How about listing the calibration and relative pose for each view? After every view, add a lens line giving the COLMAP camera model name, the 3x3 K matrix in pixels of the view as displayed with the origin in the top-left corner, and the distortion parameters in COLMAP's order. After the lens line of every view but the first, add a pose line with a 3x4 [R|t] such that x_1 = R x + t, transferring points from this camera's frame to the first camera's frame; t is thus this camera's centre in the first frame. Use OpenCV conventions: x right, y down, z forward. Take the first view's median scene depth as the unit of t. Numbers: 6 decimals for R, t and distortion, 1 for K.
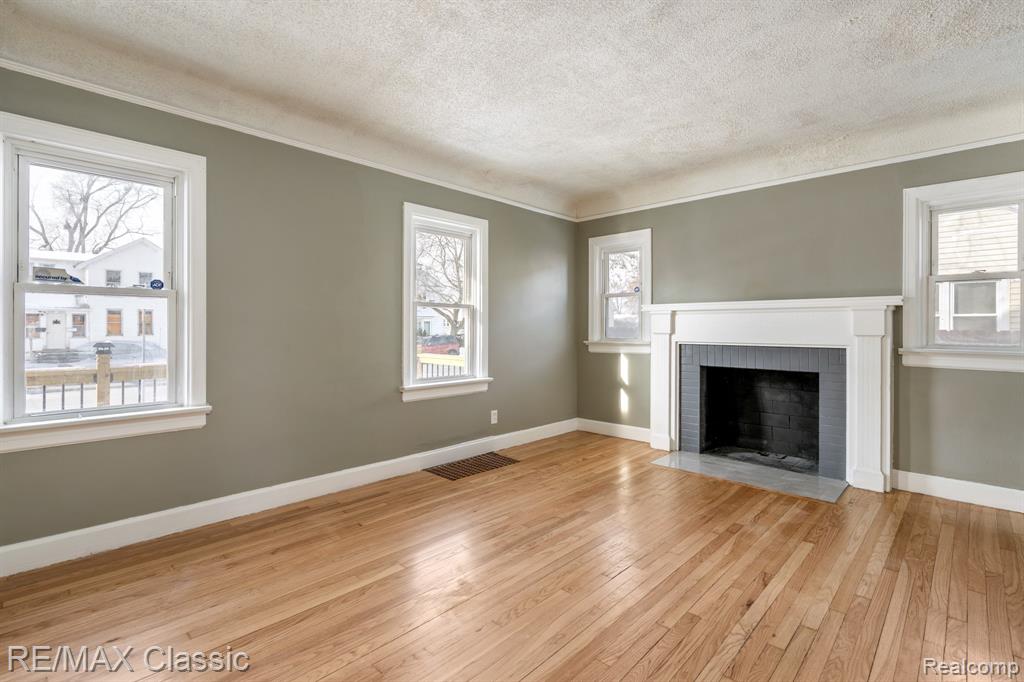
lens RADIAL K [[470.9, 0, 513.2], [0, 470.9, 330.6], [0, 0, 1]] dist [-0.002817, 0.001832]
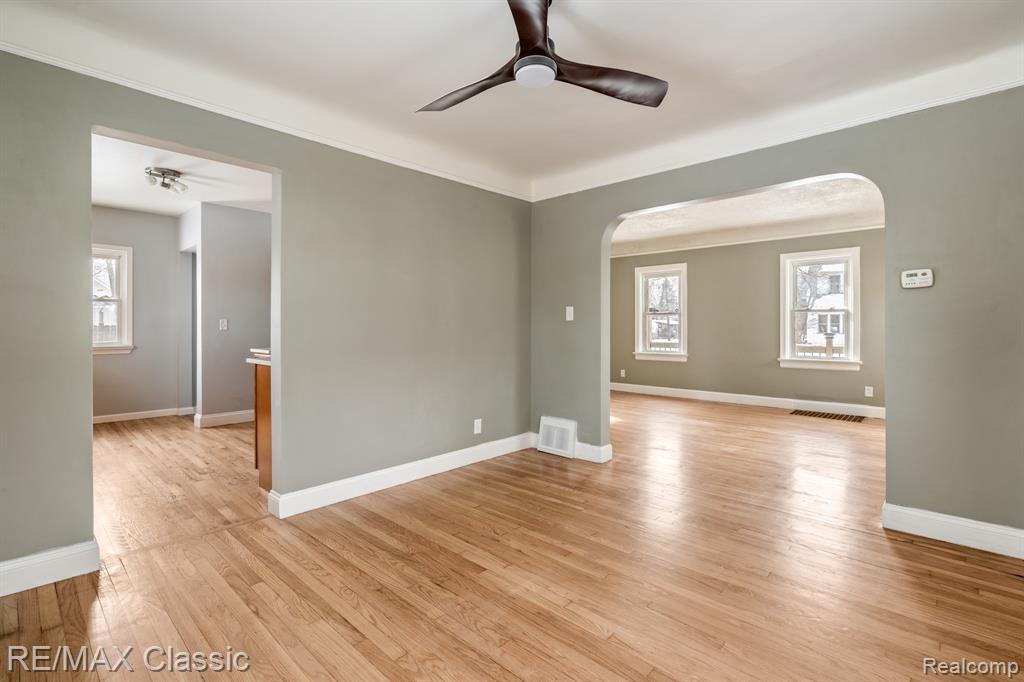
lens RADIAL K [[470.9, 0, 519.9], [0, 470.9, 325.3], [0, 0, 1]] dist [-0.002817, 0.001832]
pose [[0.025415, -0.002005, -0.999675, 1.450420], [-0.001180, 0.999997, -0.002035, -0.000789], [0.999676, 0.001231, 0.025412, -0.027671]]
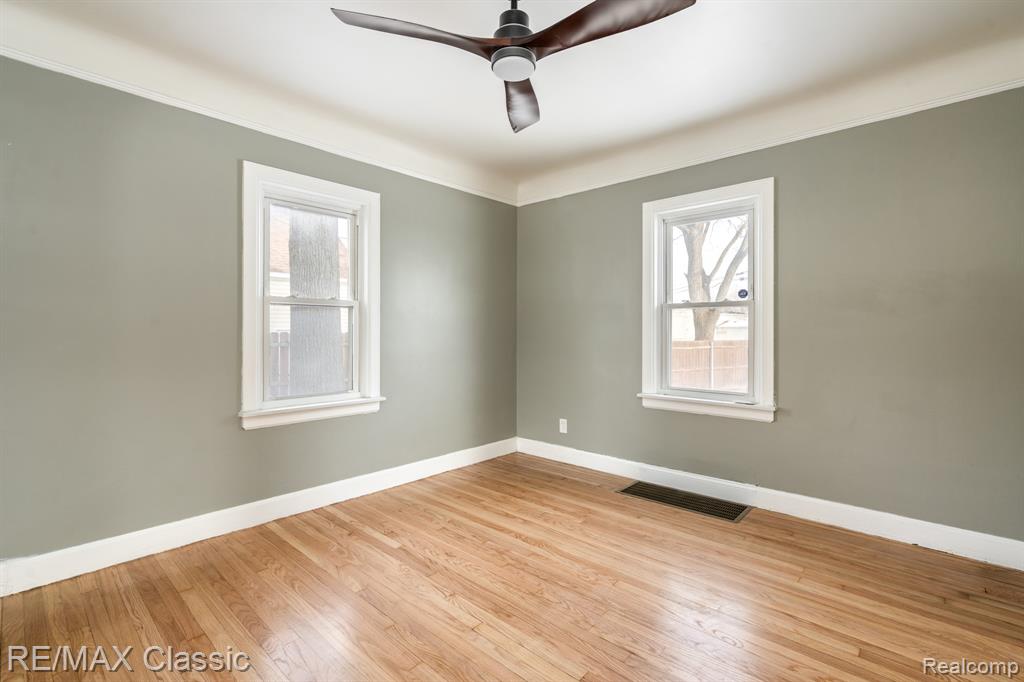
lens RADIAL K [[470.9, 0, 506.4], [0, 470.9, 333.6], [0, 0, 1]] dist [-0.002817, 0.001832]
pose [[-0.020481, -0.005617, 0.999774, 0.482332], [0.001040, 0.999984, 0.005639, -0.001253], [-0.999790, 0.001156, -0.020475, 0.016759]]
